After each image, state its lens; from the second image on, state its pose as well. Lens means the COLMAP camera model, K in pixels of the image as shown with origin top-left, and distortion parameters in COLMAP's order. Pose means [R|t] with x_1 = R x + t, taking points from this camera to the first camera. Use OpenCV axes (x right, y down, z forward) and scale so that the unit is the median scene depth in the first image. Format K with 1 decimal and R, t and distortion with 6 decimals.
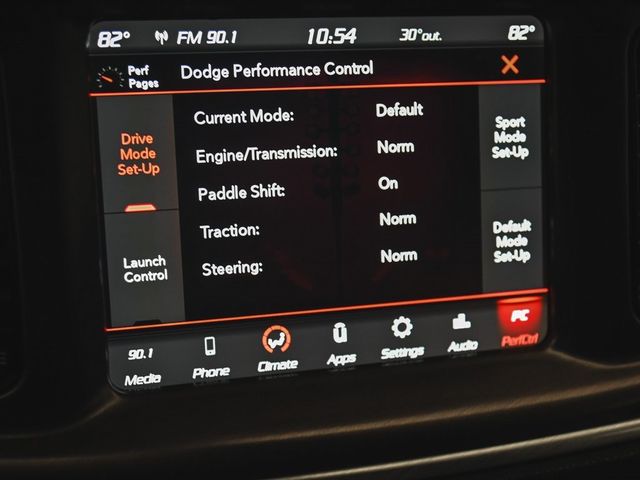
lens RADIAL K [[988.2, 0, 322.0], [0, 988.2, 241.1], [0, 0, 1]] dist [-0.003612, 0.000000]
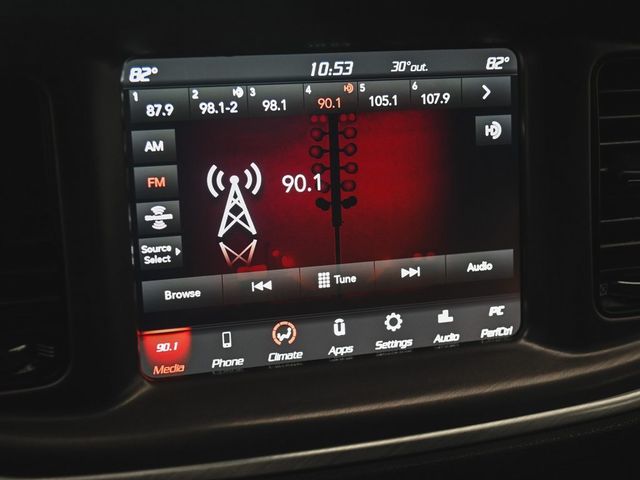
lens RADIAL K [[988.2, 0, 316.6], [0, 988.2, 236.5], [0, 0, 1]] dist [-0.003612, 0.000000]
pose [[0.999938, -0.003152, 0.010714, -0.020611], [0.003003, 0.999899, 0.013912, -0.029229], [-0.010757, -0.013879, 0.999846, -0.148017]]
